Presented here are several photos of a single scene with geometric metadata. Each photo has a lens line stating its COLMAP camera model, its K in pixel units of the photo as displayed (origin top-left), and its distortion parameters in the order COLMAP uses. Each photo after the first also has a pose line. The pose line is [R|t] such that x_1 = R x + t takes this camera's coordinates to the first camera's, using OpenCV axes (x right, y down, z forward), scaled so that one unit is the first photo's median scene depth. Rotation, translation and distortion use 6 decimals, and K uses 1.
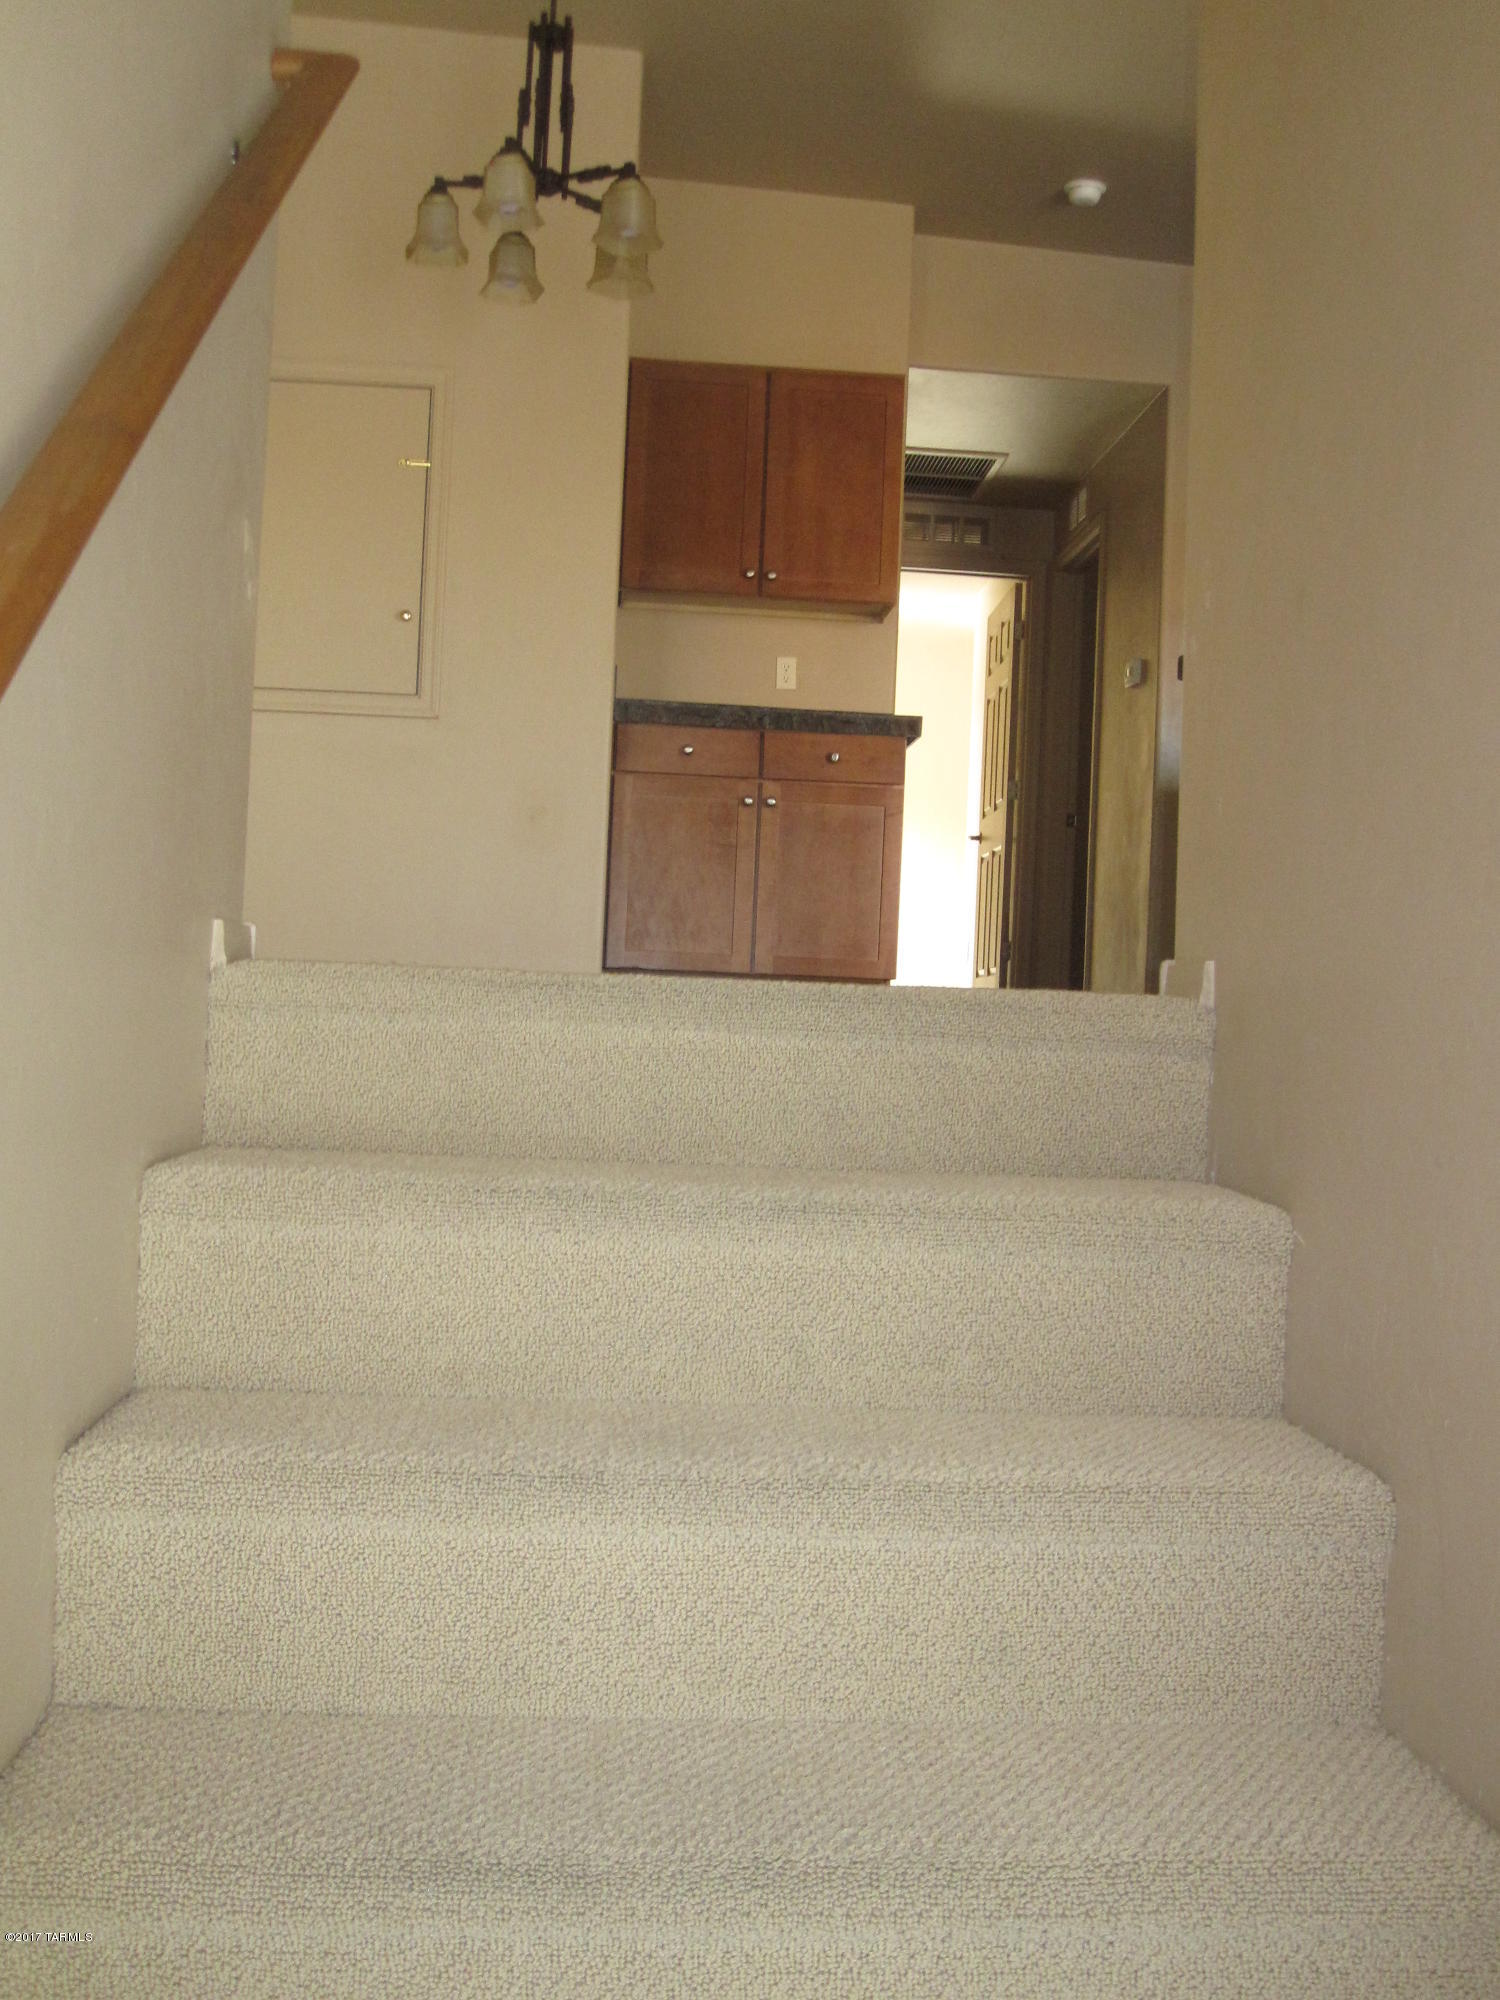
lens RADIAL K [[1955.5, 0, 750.0], [0, 1955.5, 1000.0], [0, 0, 1]] dist [-0.096822, 0.047544]
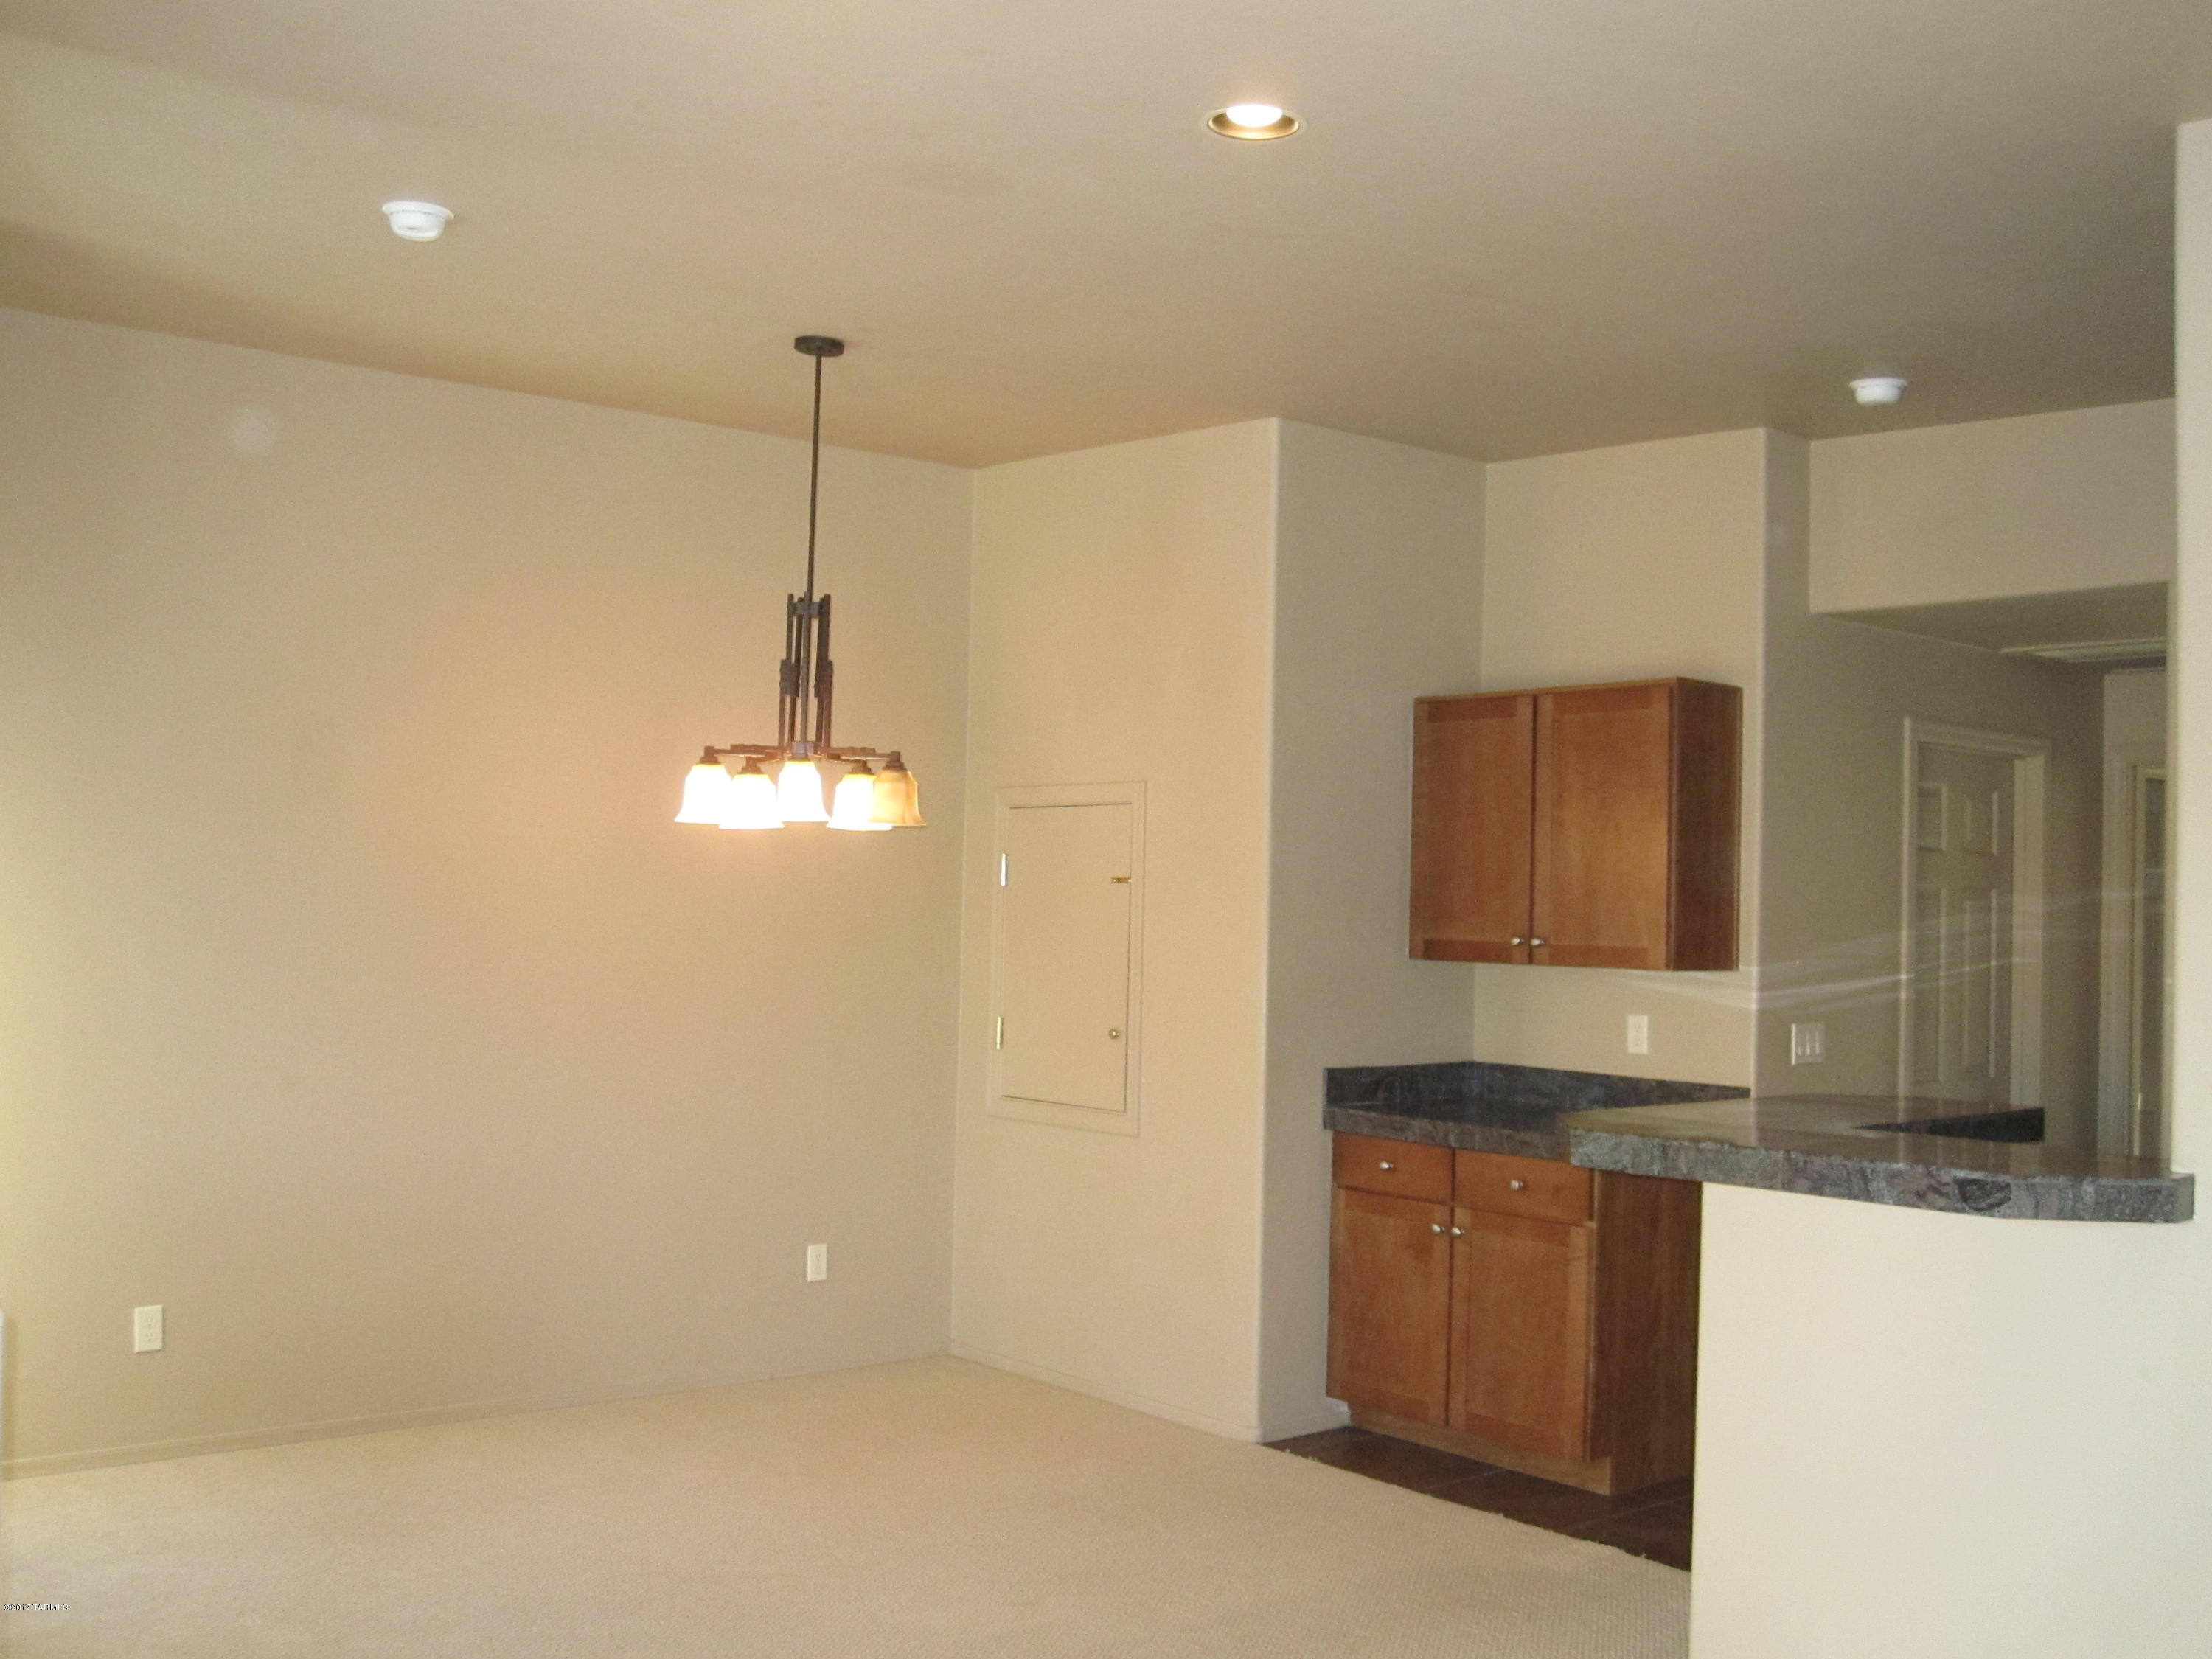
lens RADIAL K [[2162.8, 0, 1106.0], [0, 2162.8, 829.5], [0, 0, 1]] dist [-0.096822, 0.047544]
pose [[0.582434, -0.051760, -0.811228, 0.662878], [0.001748, 0.998048, -0.062425, -0.208824], [0.812876, 0.034941, 0.581388, 0.304130]]
